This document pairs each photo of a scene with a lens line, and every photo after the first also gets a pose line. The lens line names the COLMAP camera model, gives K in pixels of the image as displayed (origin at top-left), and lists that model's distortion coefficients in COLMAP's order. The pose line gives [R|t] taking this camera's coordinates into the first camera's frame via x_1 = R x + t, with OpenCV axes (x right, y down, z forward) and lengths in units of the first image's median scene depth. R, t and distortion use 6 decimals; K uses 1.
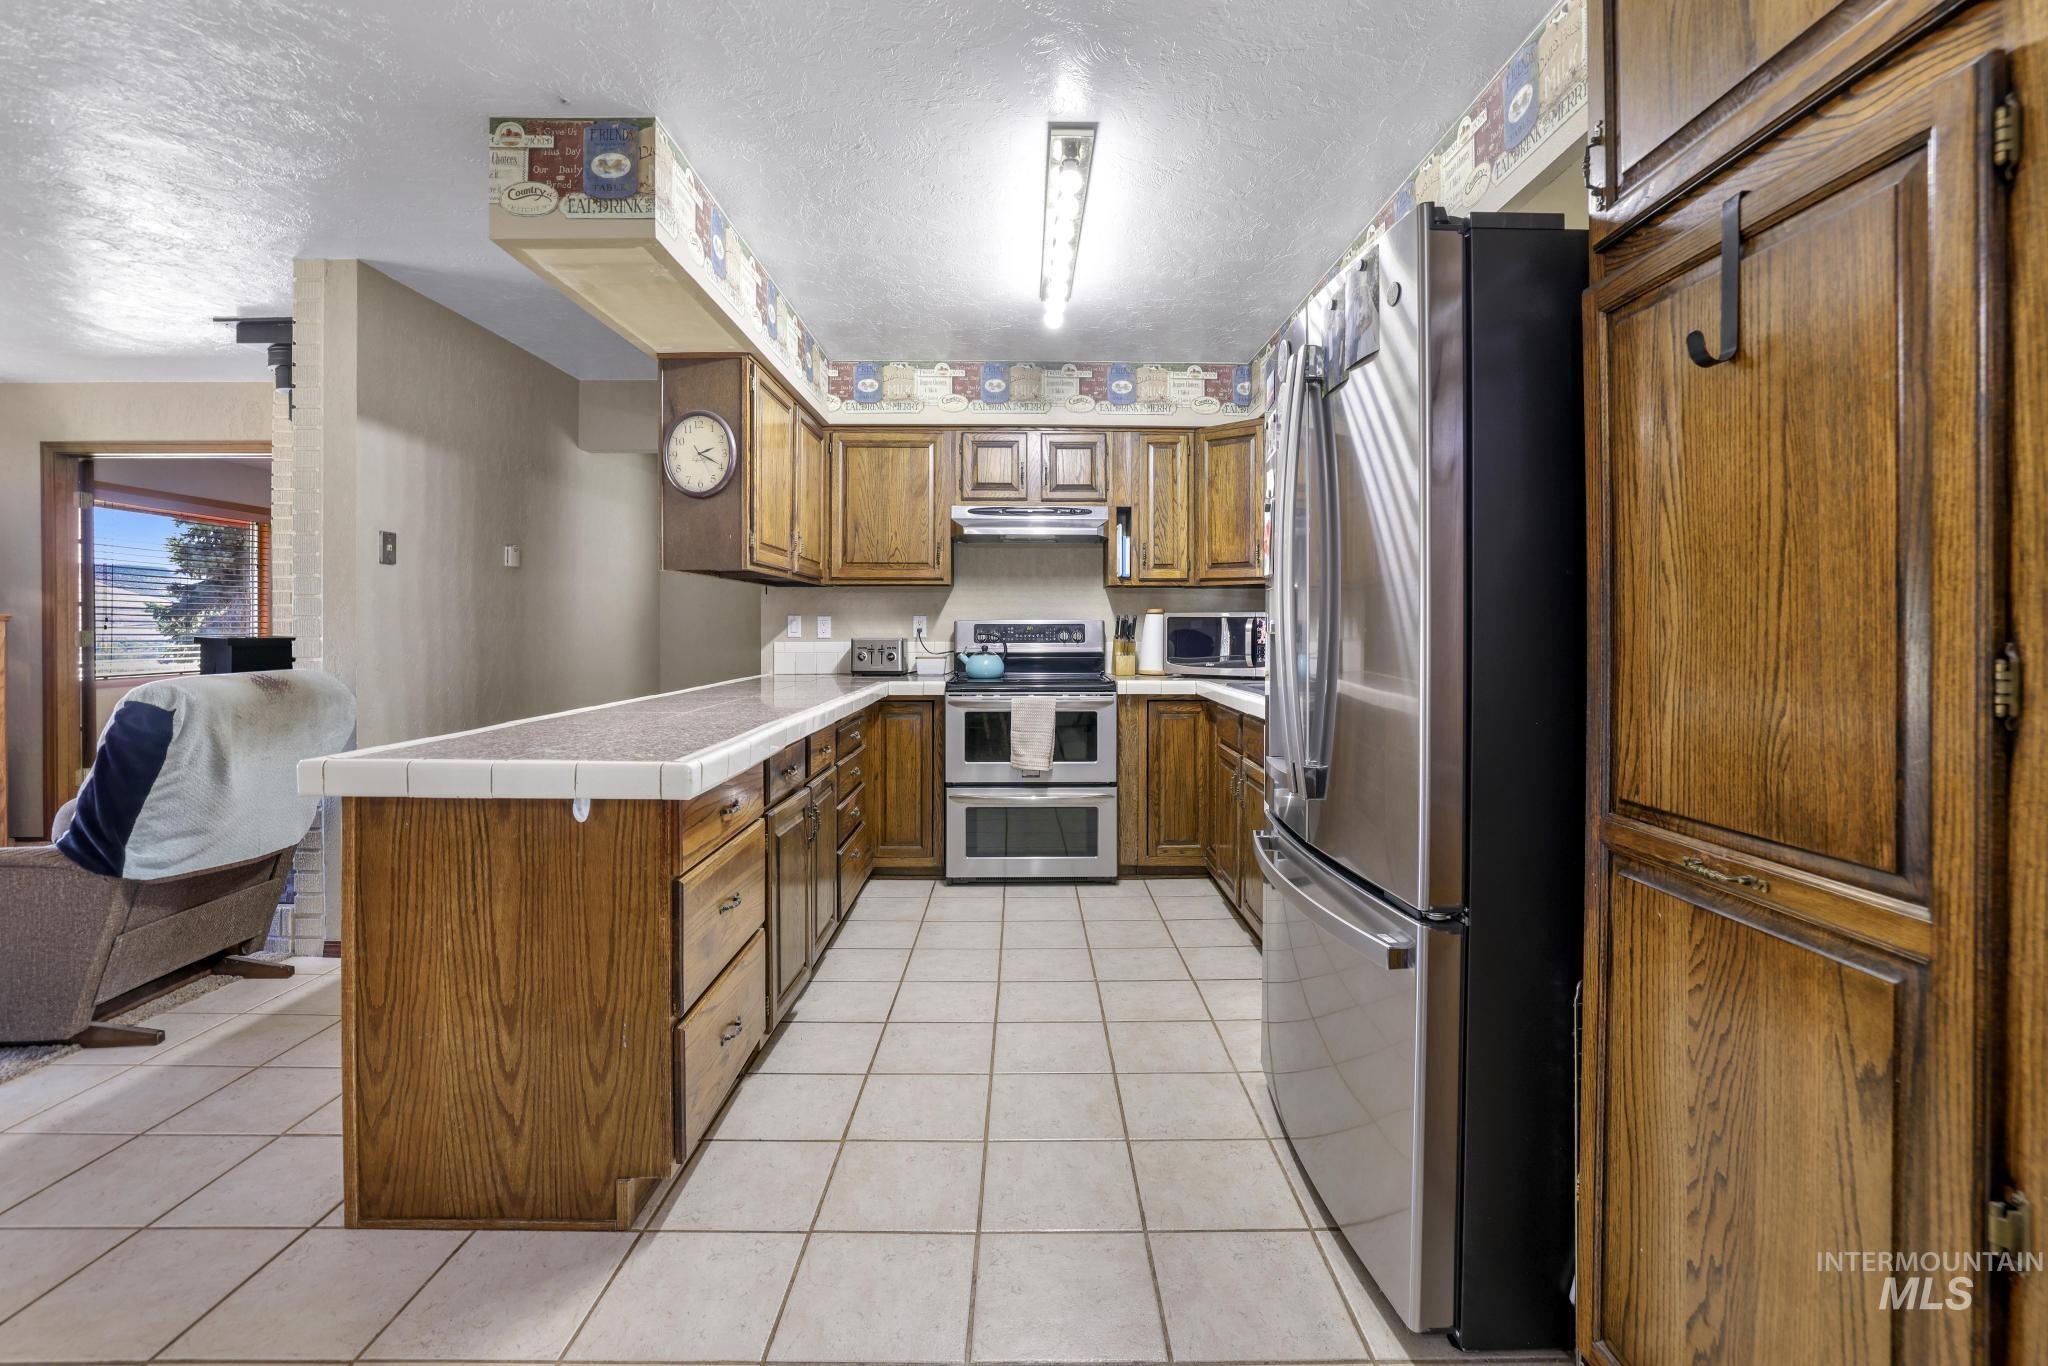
lens RADIAL K [[921.7, 0, 1057.4], [0, 921.7, 626.2], [0, 0, 1]] dist [-0.042254, 0.013560]
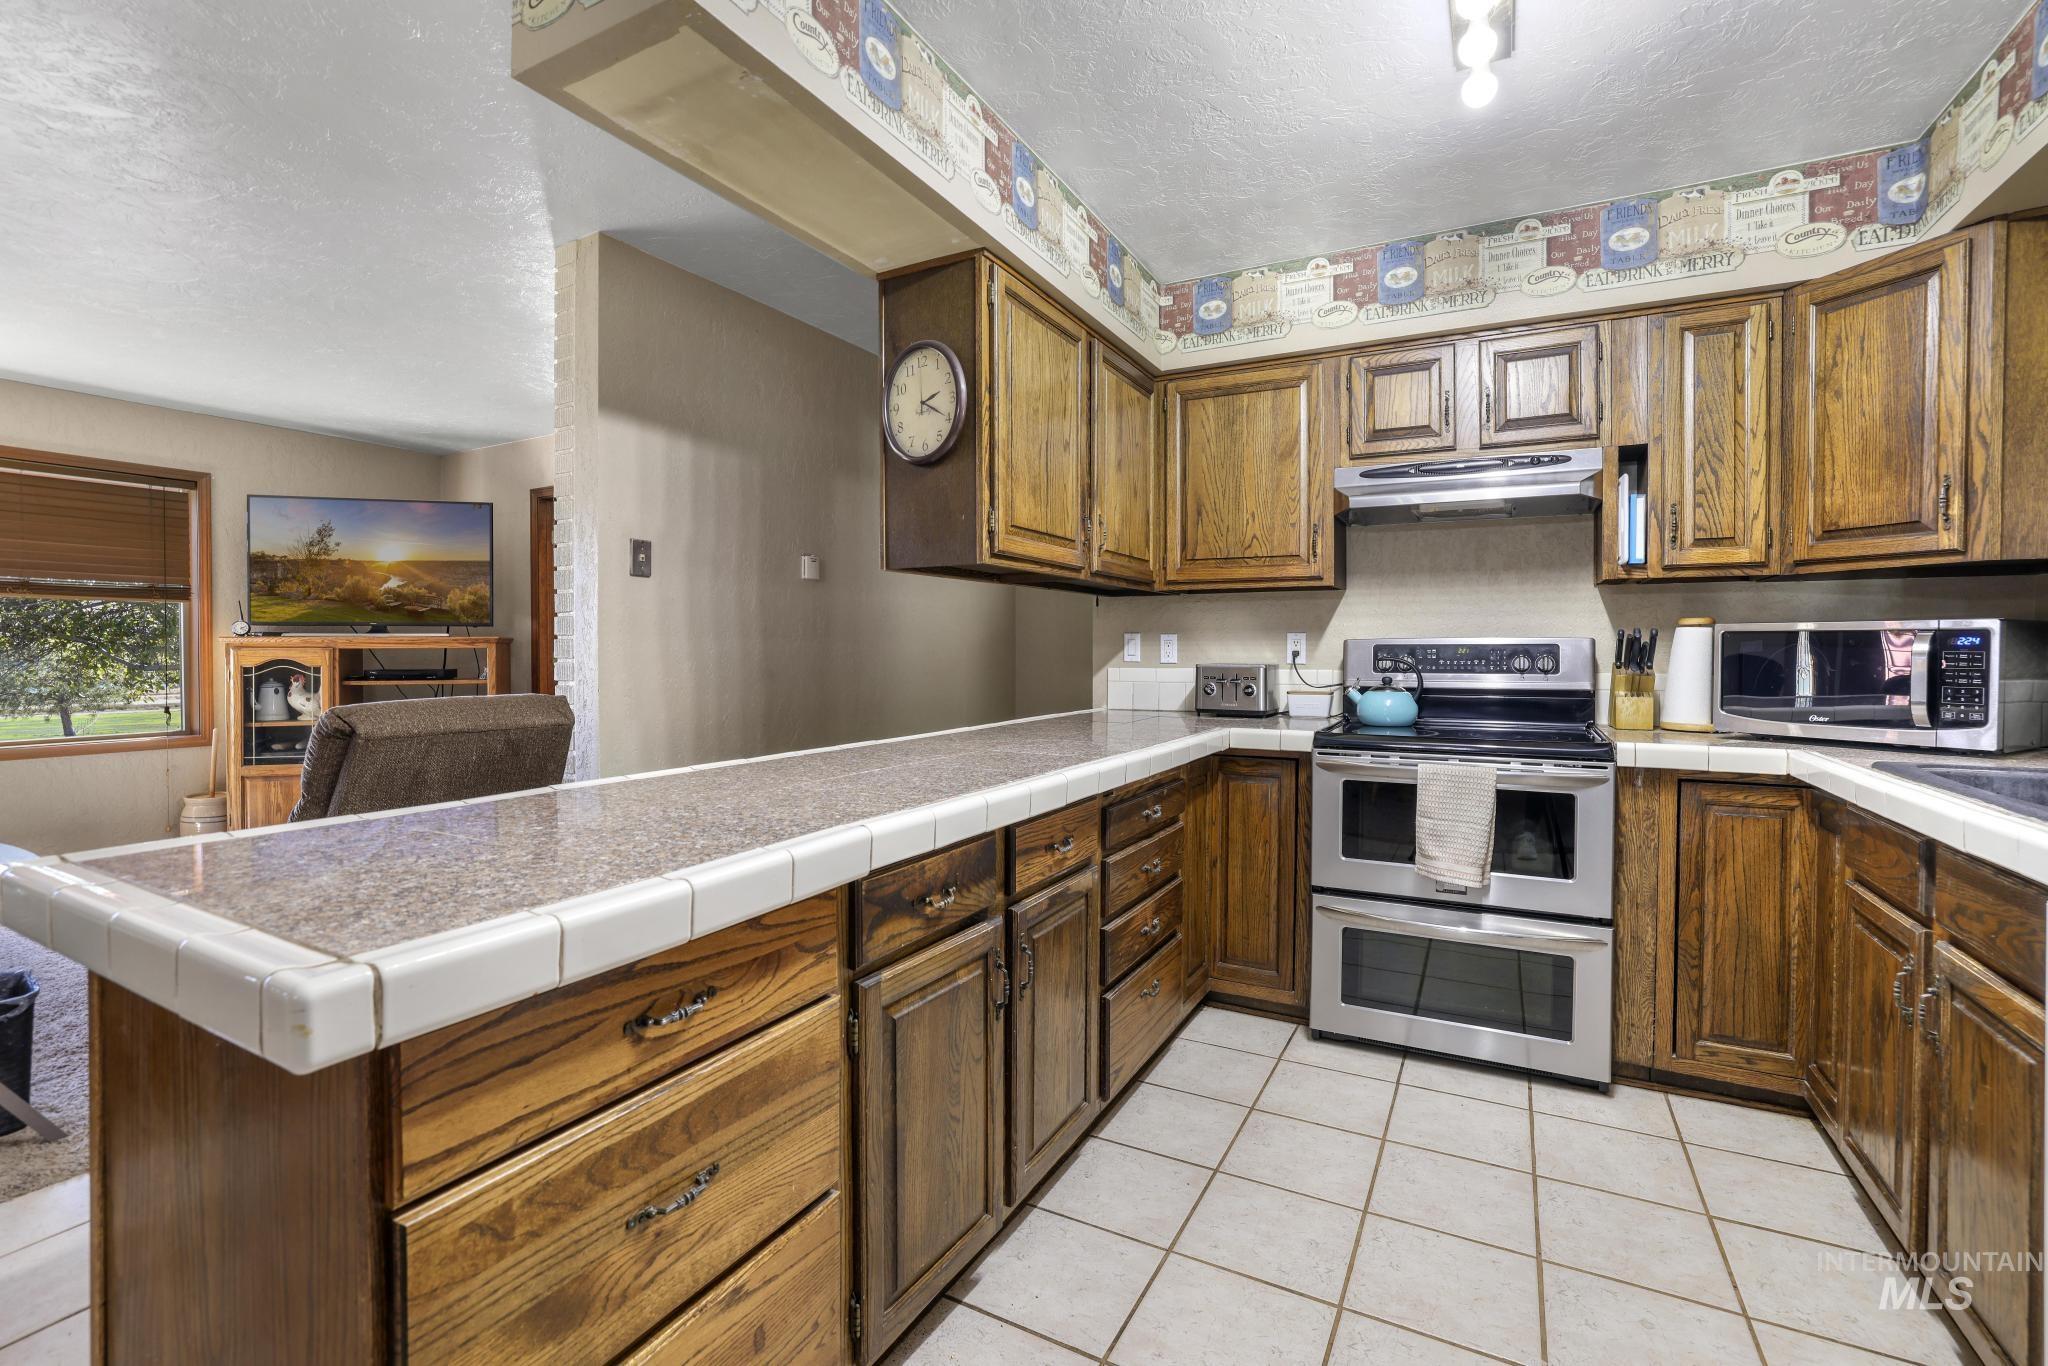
lens RADIAL K [[921.7, 0, 1030.3], [0, 921.7, 661.9], [0, 0, 1]] dist [-0.042254, 0.013560]
pose [[0.868506, 0.007767, -0.495619, 0.027974], [-0.000892, 0.999900, 0.014107, 0.001469], [0.495679, -0.011810, 0.868426, 0.338791]]
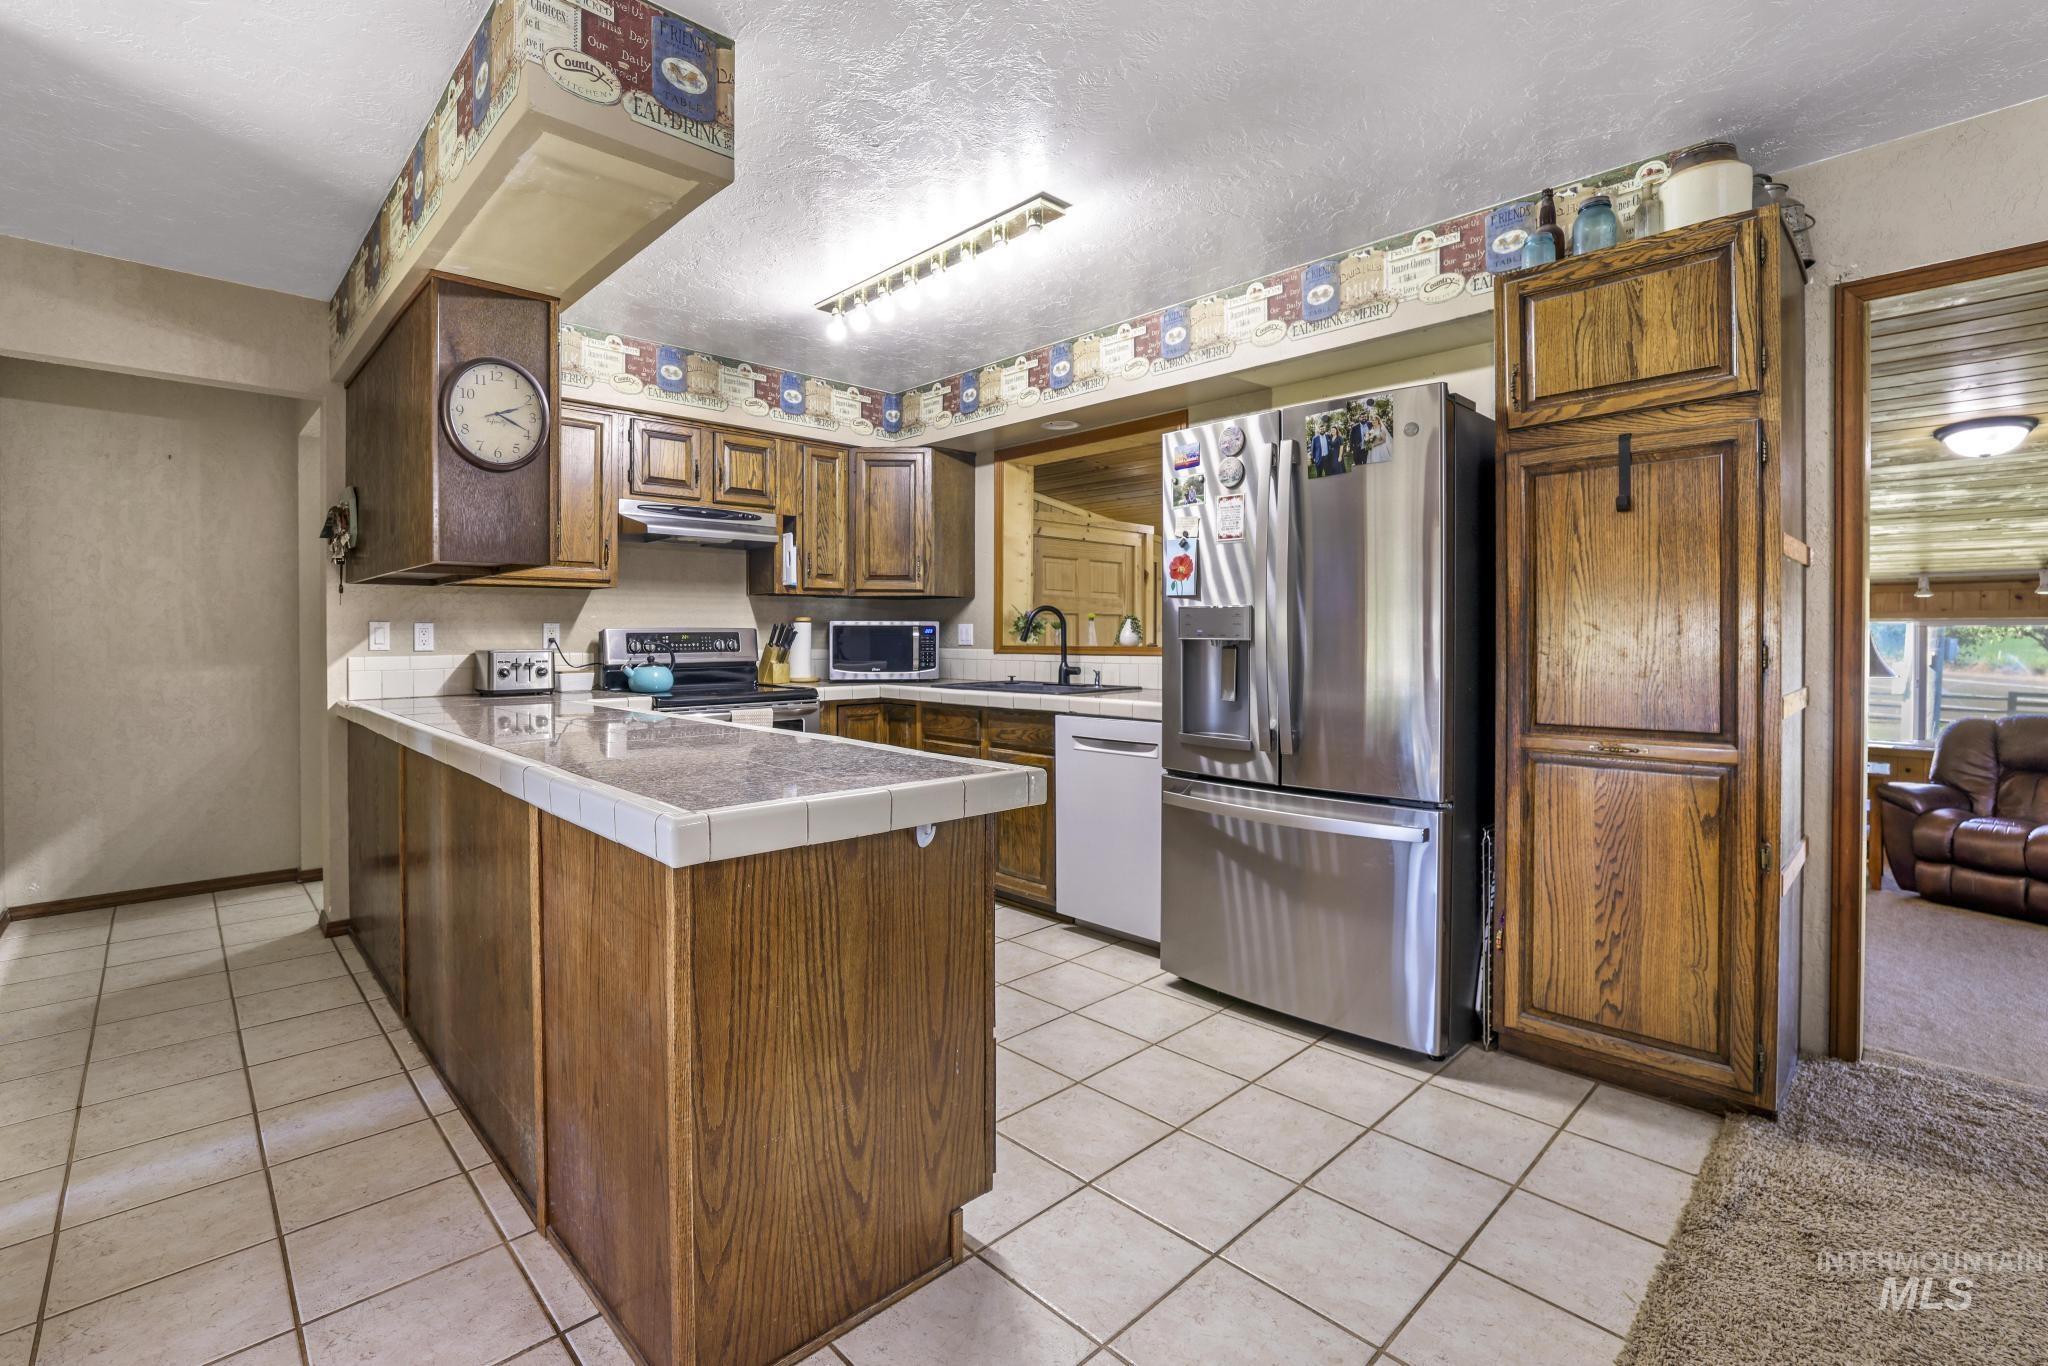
lens RADIAL K [[921.7, 0, 1009.0], [0, 921.7, 639.4], [0, 0, 1]] dist [-0.042254, 0.013560]
pose [[0.731410, -0.005772, 0.681914, -0.487121], [0.001584, 0.999976, 0.006764, -0.001234], [-0.681936, -0.003867, 0.731401, 0.113622]]
